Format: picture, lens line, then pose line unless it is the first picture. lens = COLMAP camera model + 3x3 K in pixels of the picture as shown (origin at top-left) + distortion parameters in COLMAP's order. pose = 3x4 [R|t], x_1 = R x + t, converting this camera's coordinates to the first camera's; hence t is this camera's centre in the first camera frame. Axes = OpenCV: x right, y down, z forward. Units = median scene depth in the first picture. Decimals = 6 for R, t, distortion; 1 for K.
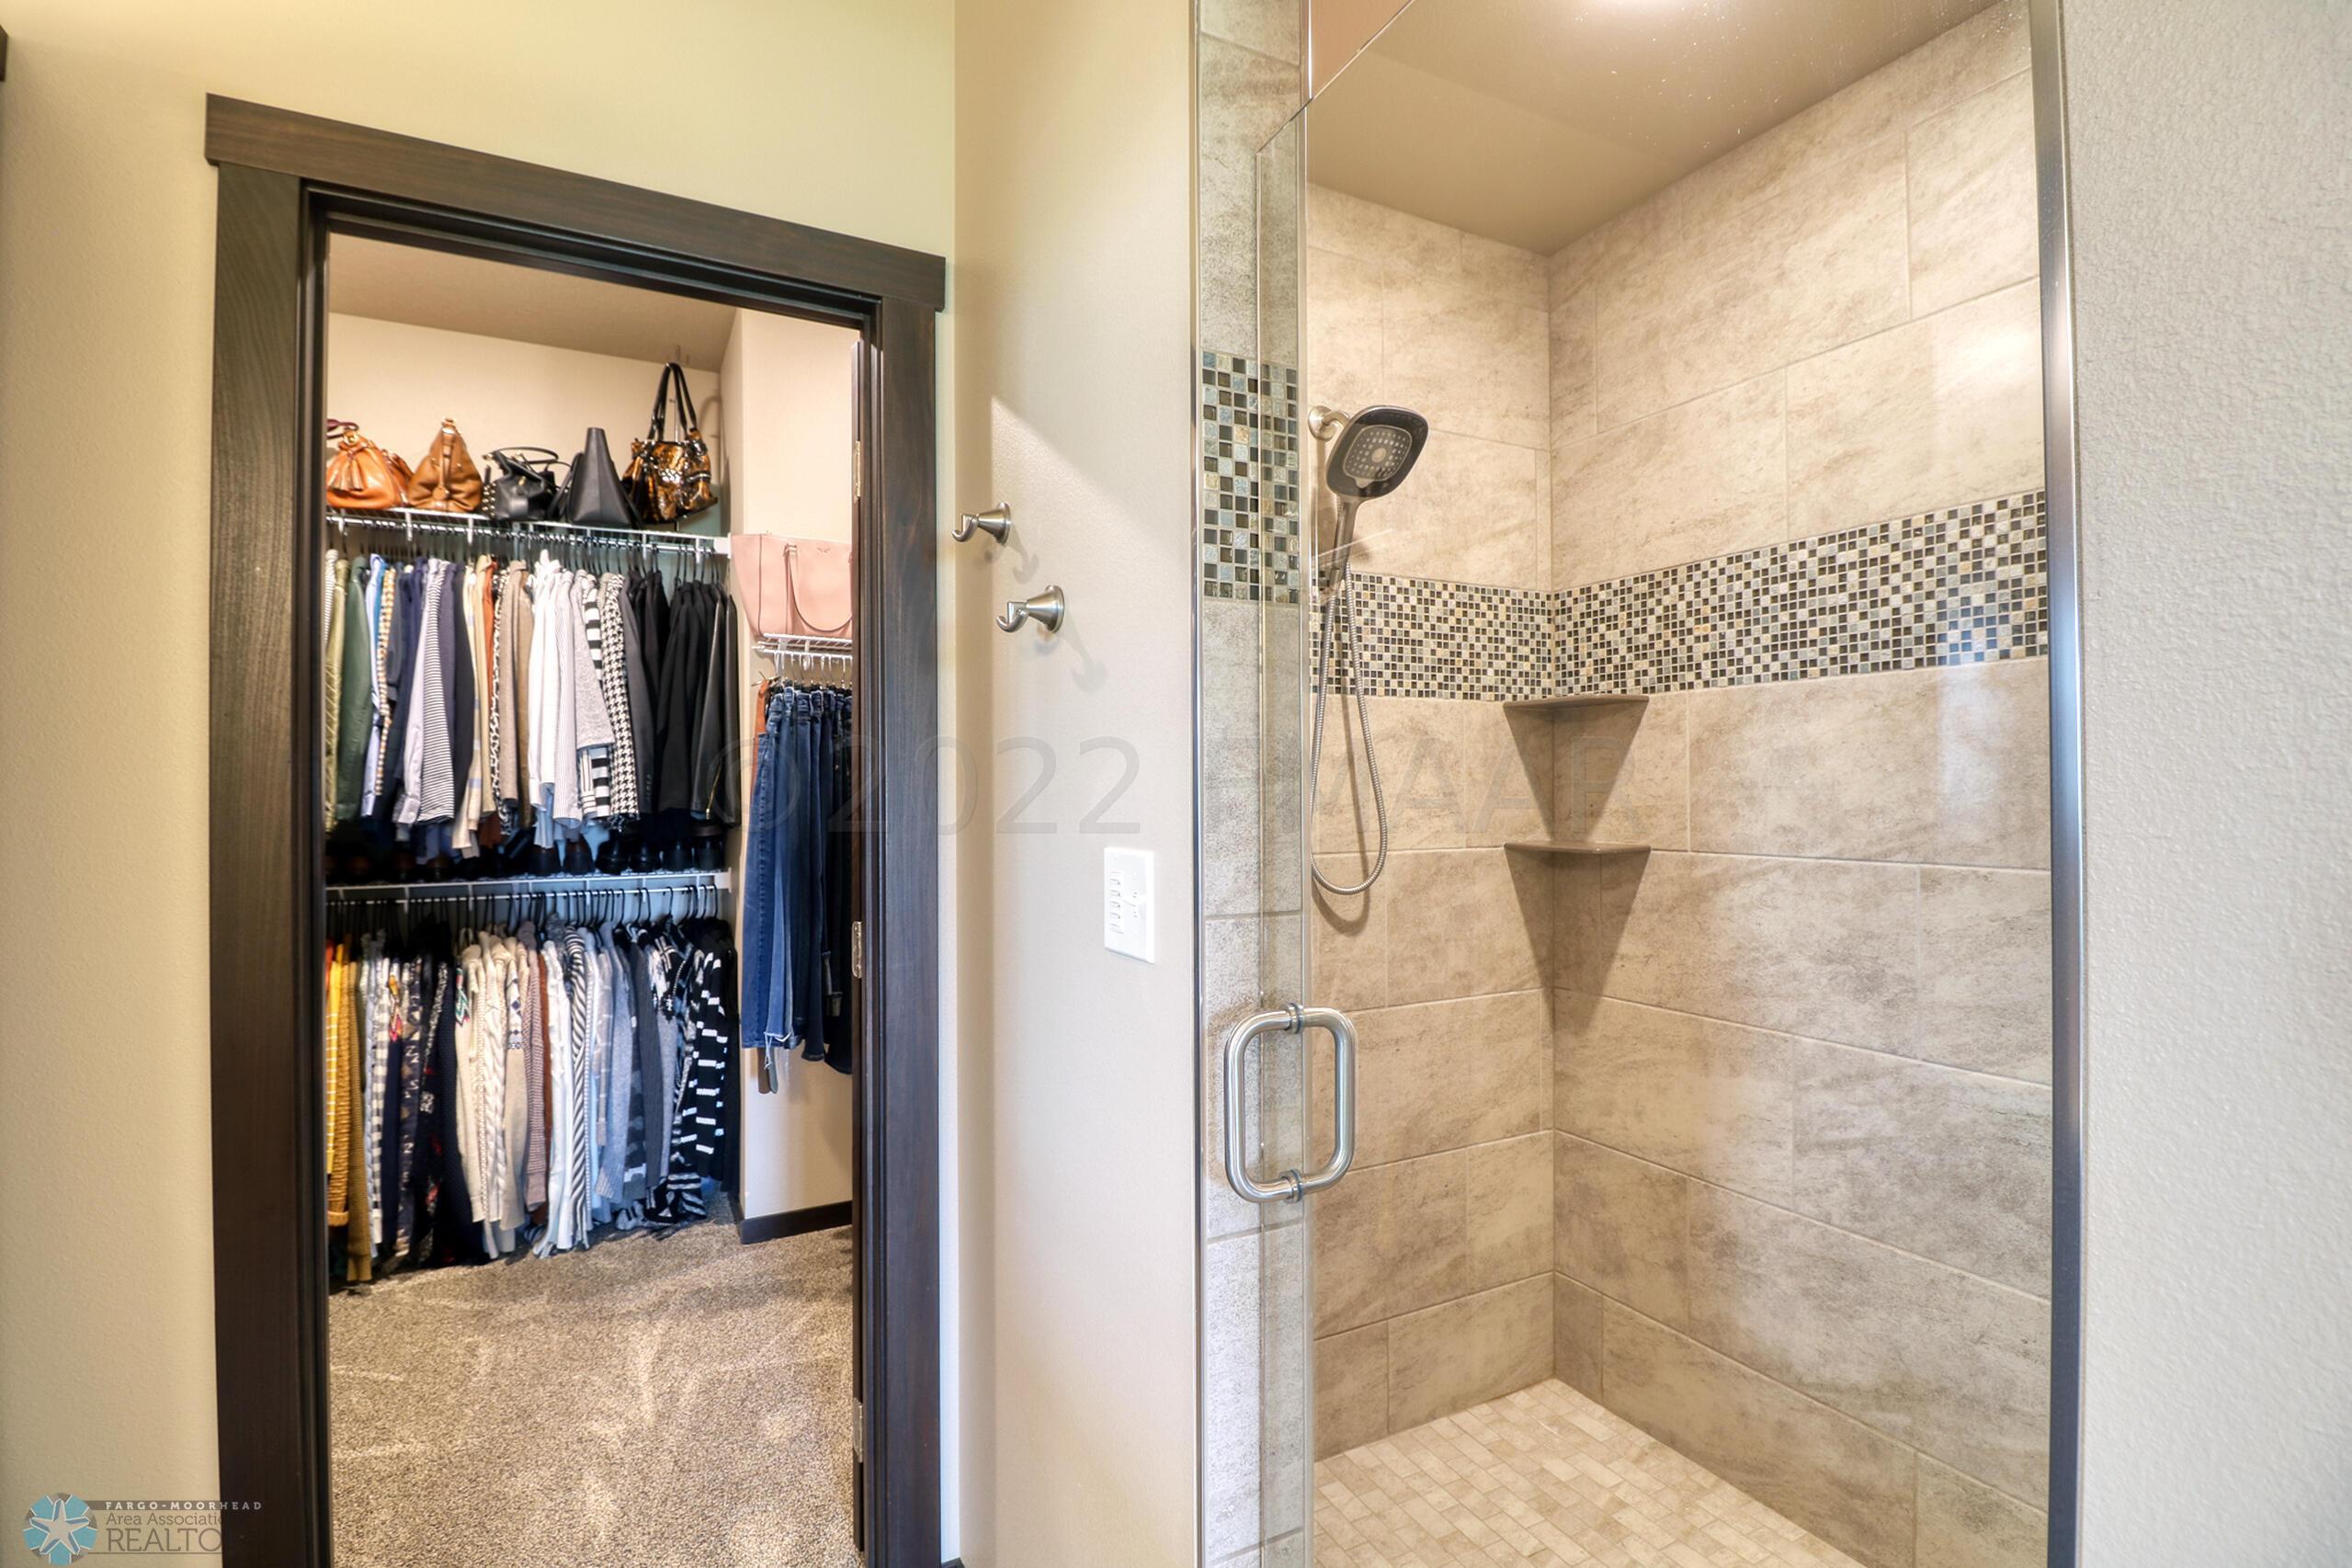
lens RADIAL K [[1092.9, 0, 1182.6], [0, 1092.9, 785.2], [0, 0, 1]] dist [-0.003831, -0.010206]
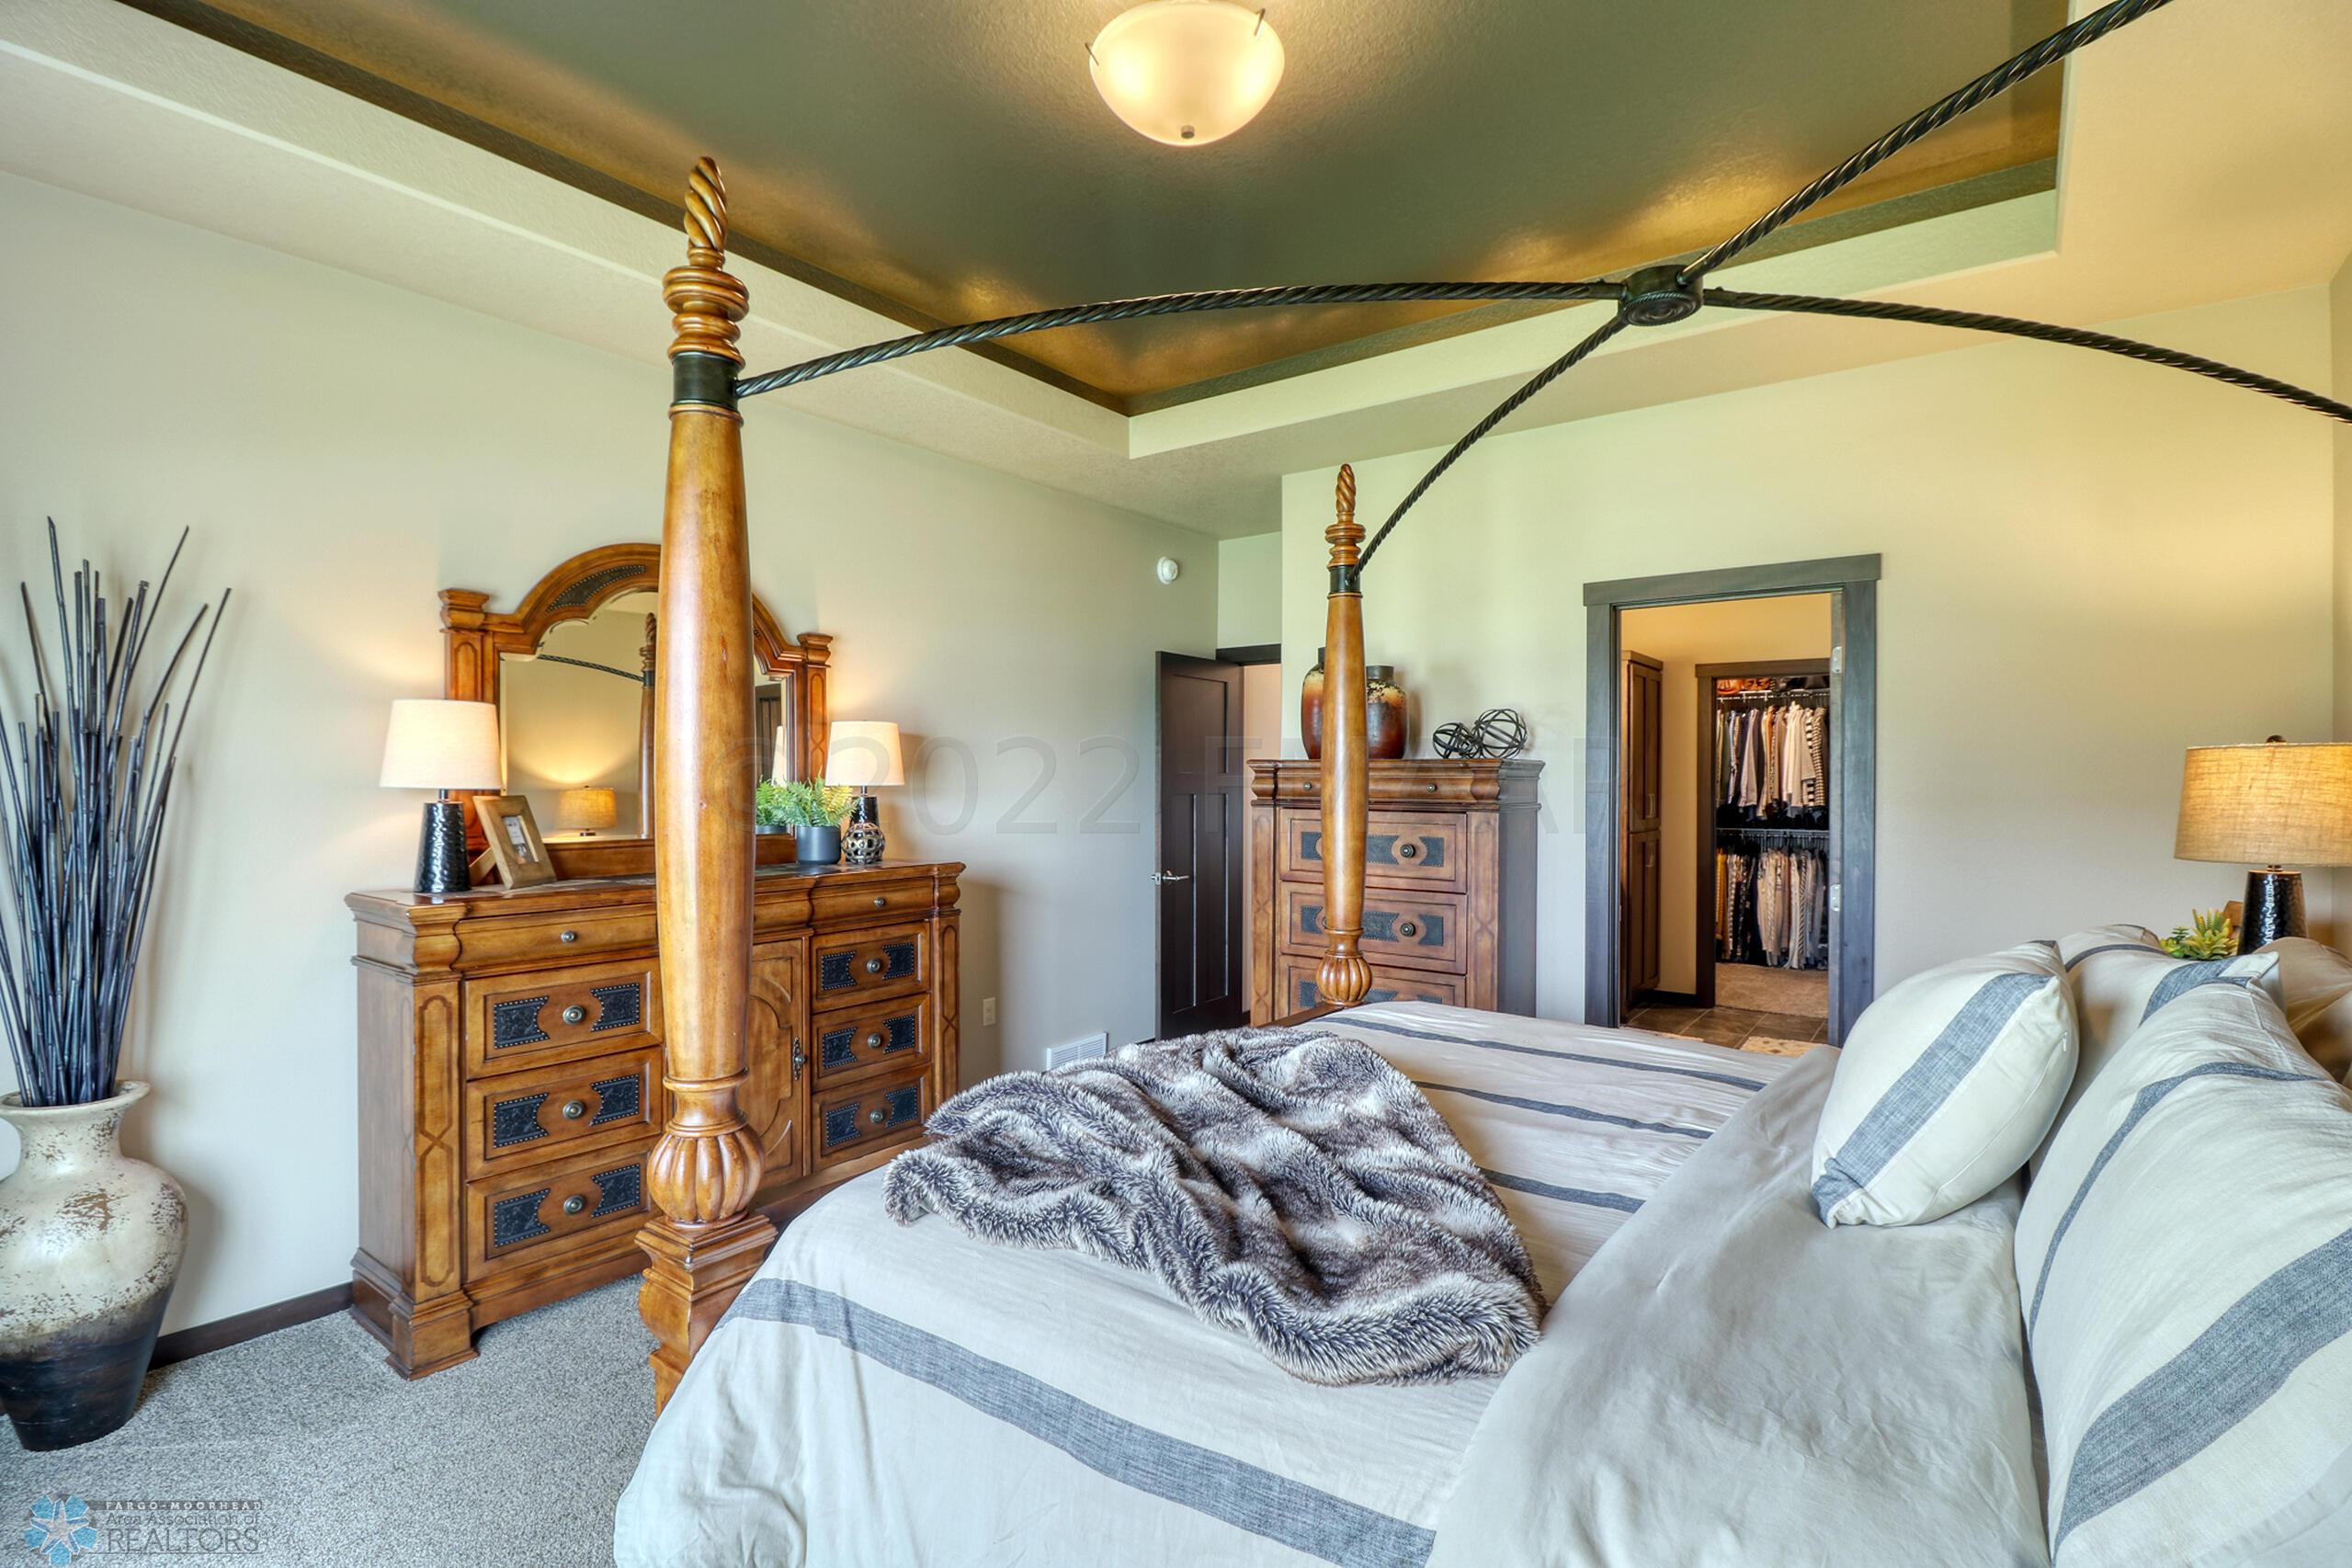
lens RADIAL K [[1092.9, 0, 1173.9], [0, 1092.9, 777.4], [0, 0, 1]] dist [-0.003831, -0.010206]
pose [[0.426619, 0.005748, -0.904413, 1.188140], [-0.001231, 0.999983, 0.005775, -0.054189], [0.904431, -0.001350, 0.426618, -1.505534]]
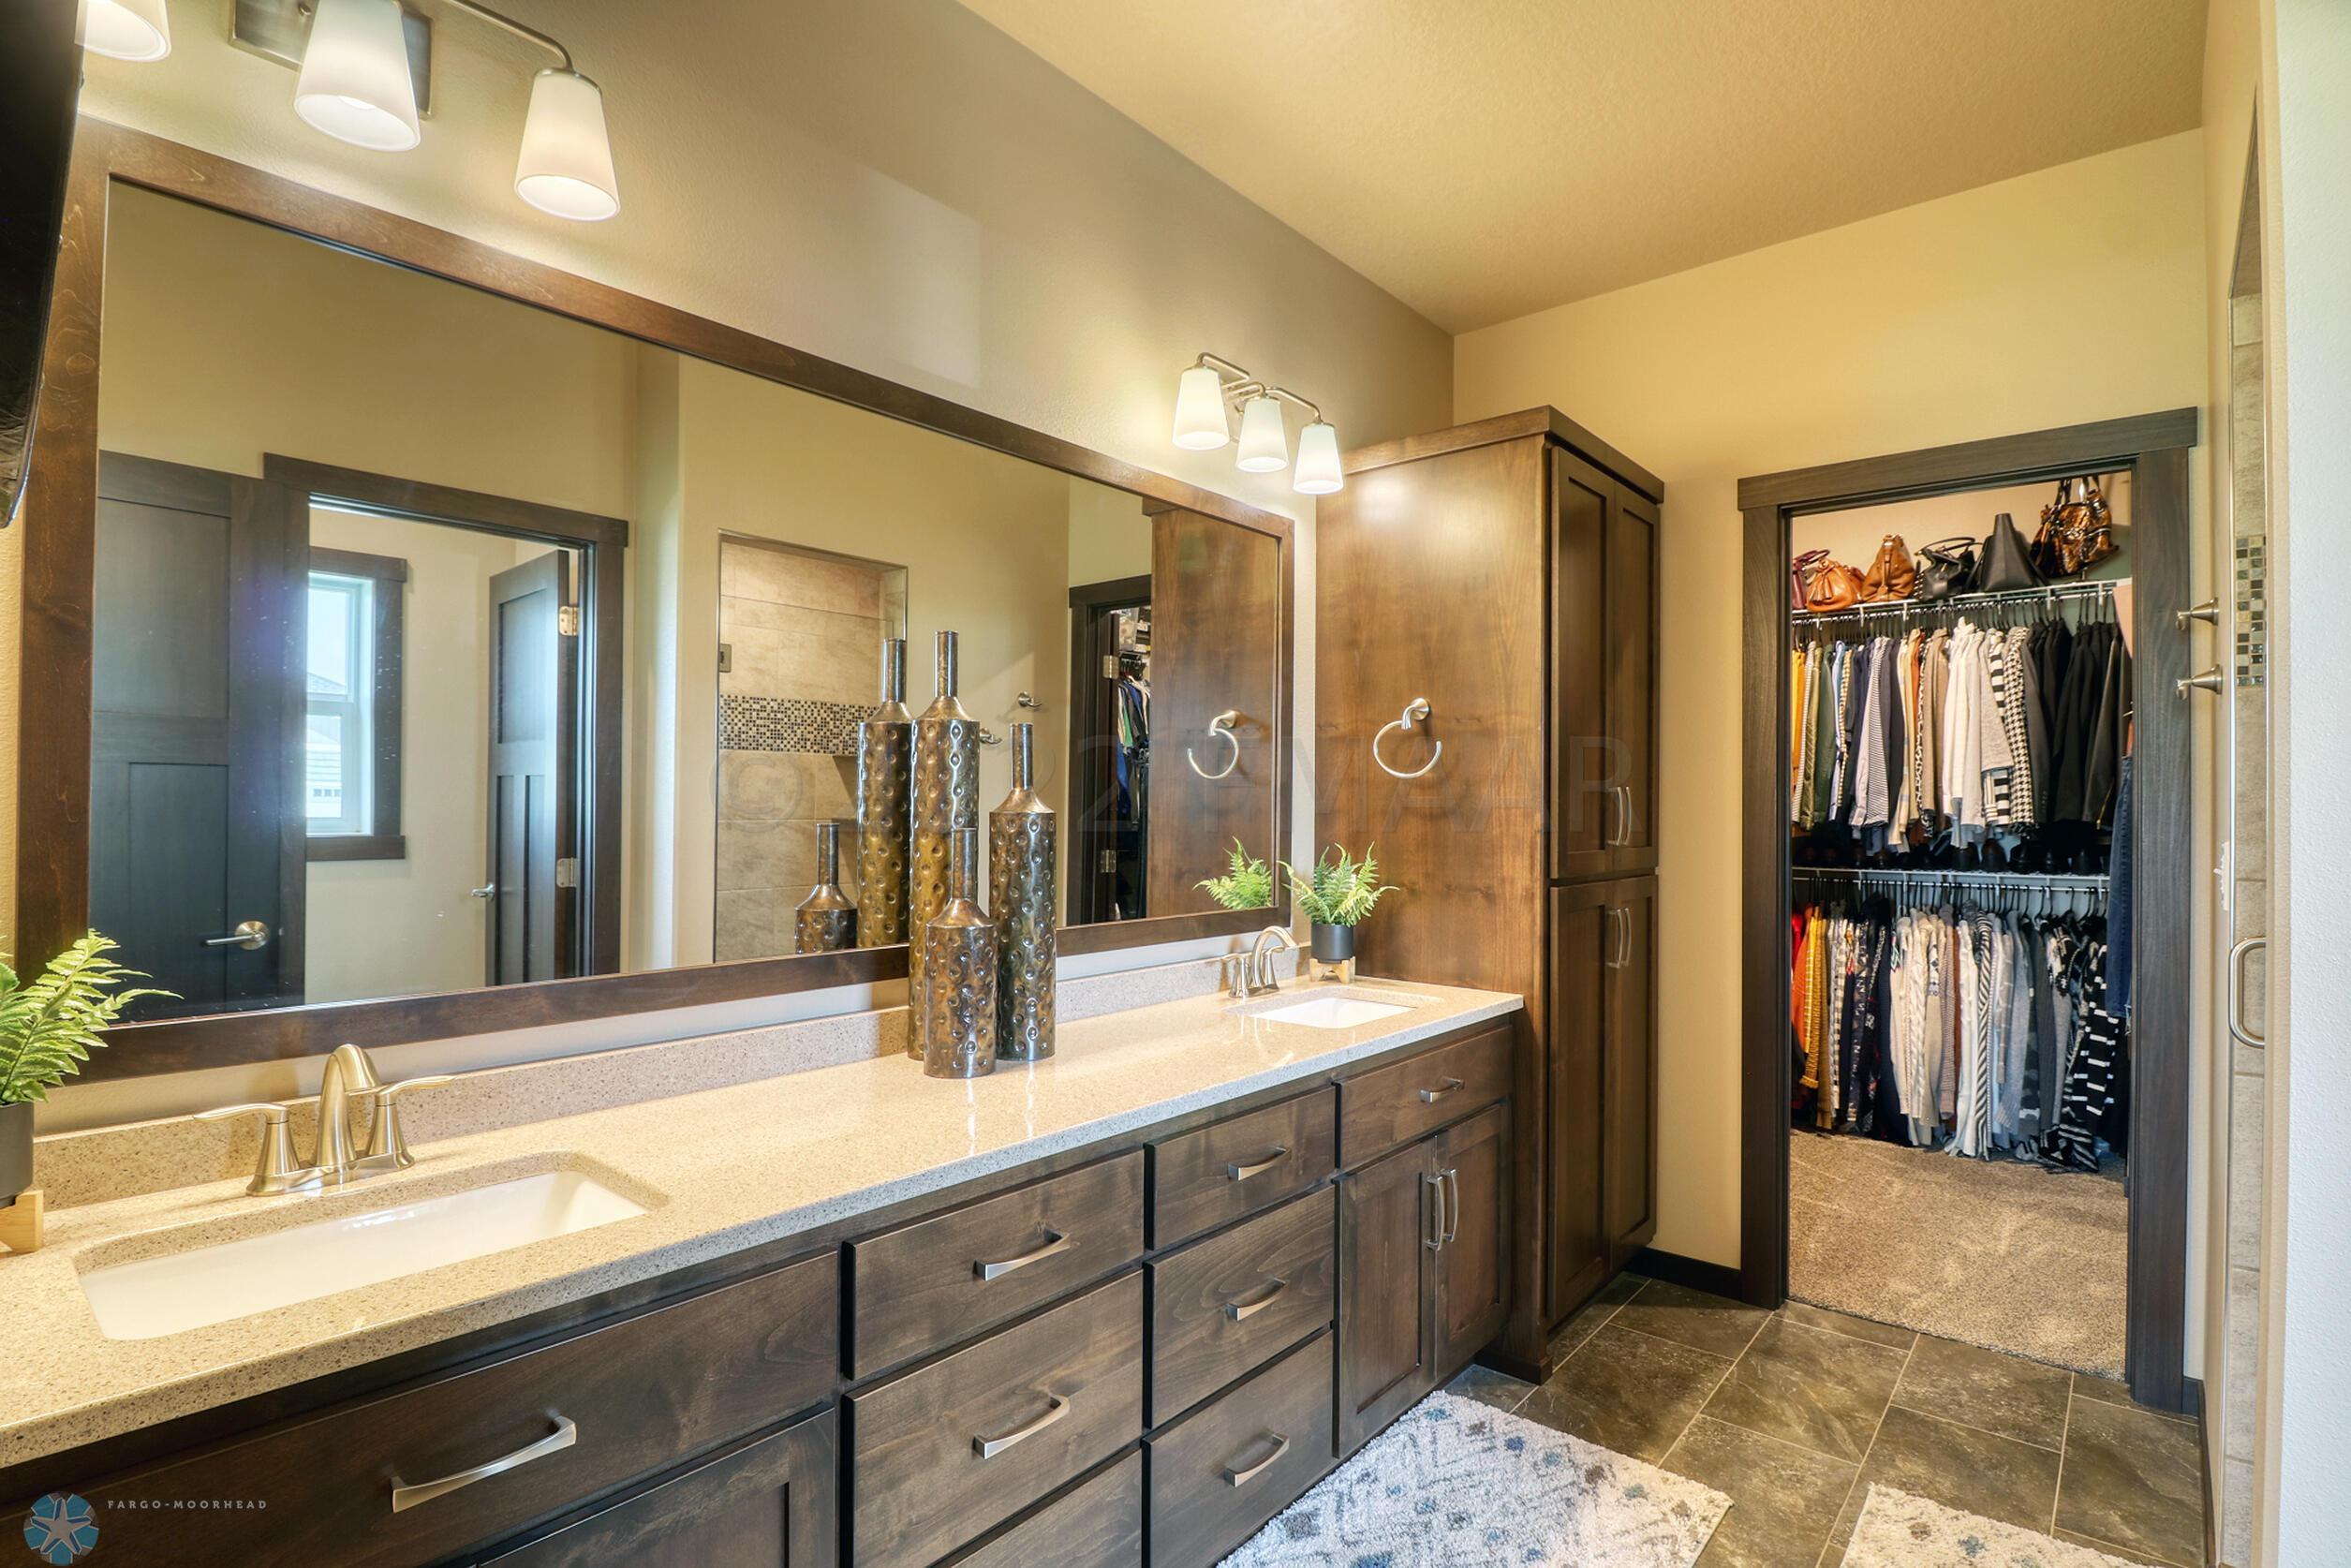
lens RADIAL K [[1155.9, 0, 1173.6], [0, 1155.9, 798.6], [0, 0, 1]] dist [-0.013625, -0.000975]
pose [[0.370055, 0.000806, -0.929010, 0.354684], [-0.001500, 0.999999, 0.000270, -0.000409], [0.929009, 0.001294, 0.370056, -0.394083]]
